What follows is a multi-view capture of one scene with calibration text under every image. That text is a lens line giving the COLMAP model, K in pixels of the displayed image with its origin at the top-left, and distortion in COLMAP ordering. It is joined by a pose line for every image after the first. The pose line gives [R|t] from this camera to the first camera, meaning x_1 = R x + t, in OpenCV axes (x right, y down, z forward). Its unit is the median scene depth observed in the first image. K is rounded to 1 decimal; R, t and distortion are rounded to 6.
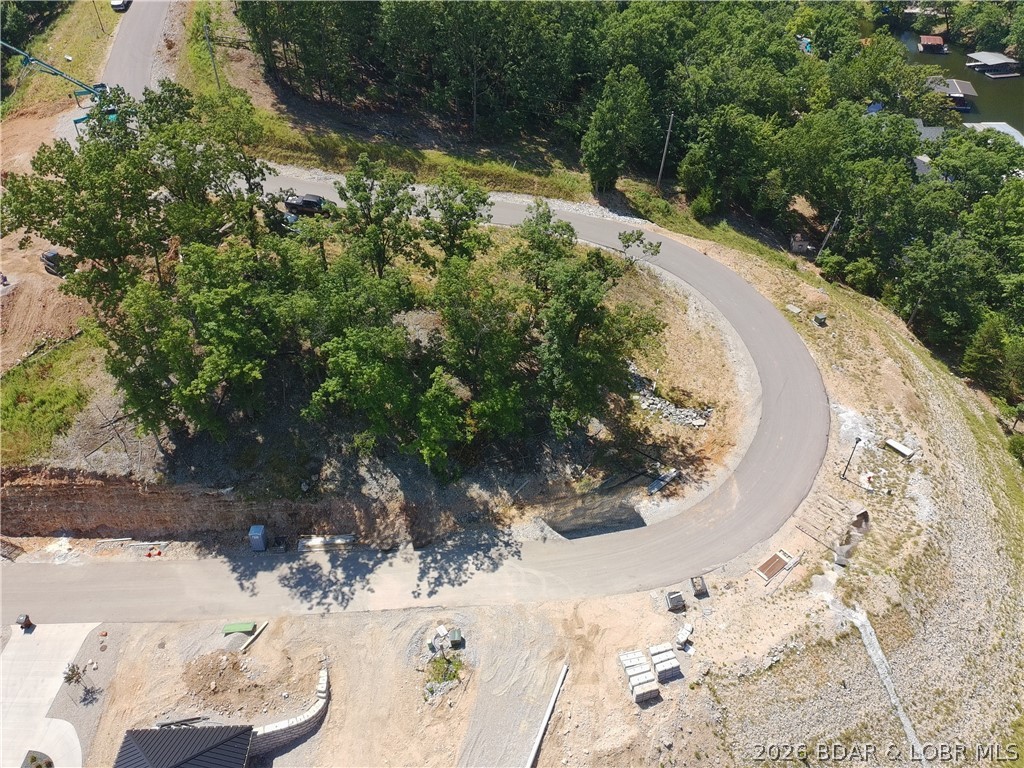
lens RADIAL K [[753.9, 0, 512.0], [0, 753.9, 384.0], [0, 0, 1]] dist [0.029131, -0.009169]
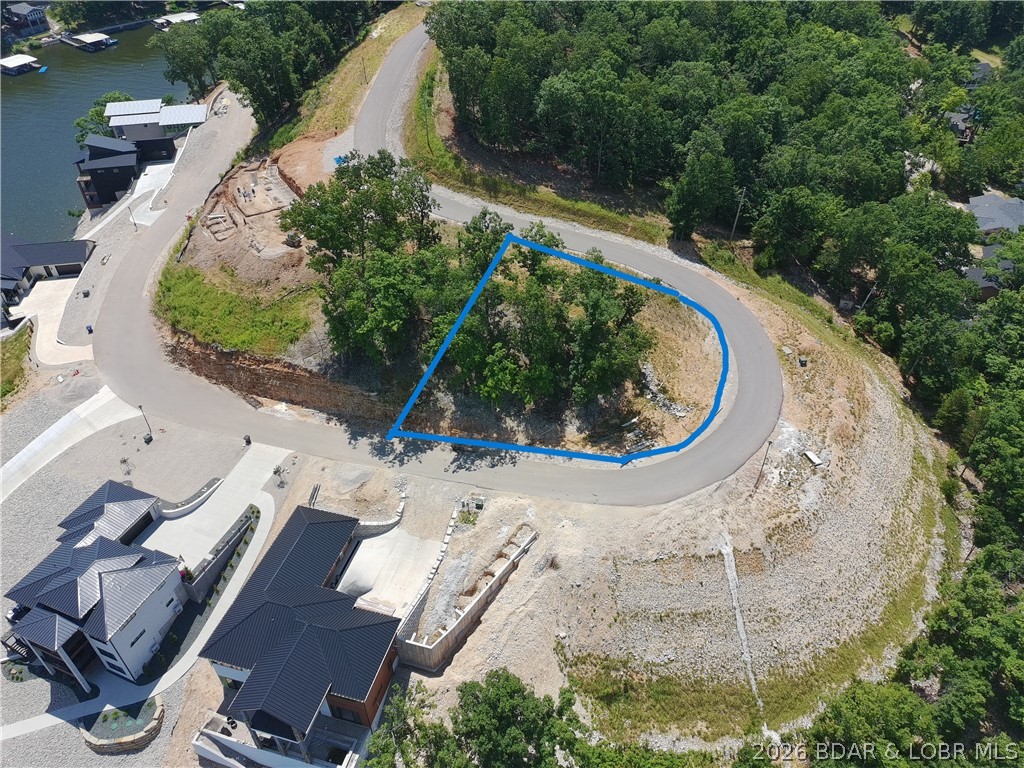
lens RADIAL K [[753.9, 0, 512.0], [0, 753.9, 384.0], [0, 0, 1]] dist [0.029131, -0.009169]
pose [[0.952009, 0.188072, -0.241469, 0.317016], [-0.184762, 0.982106, 0.036492, 0.001109], [0.244012, 0.009874, 0.969722, -0.551087]]
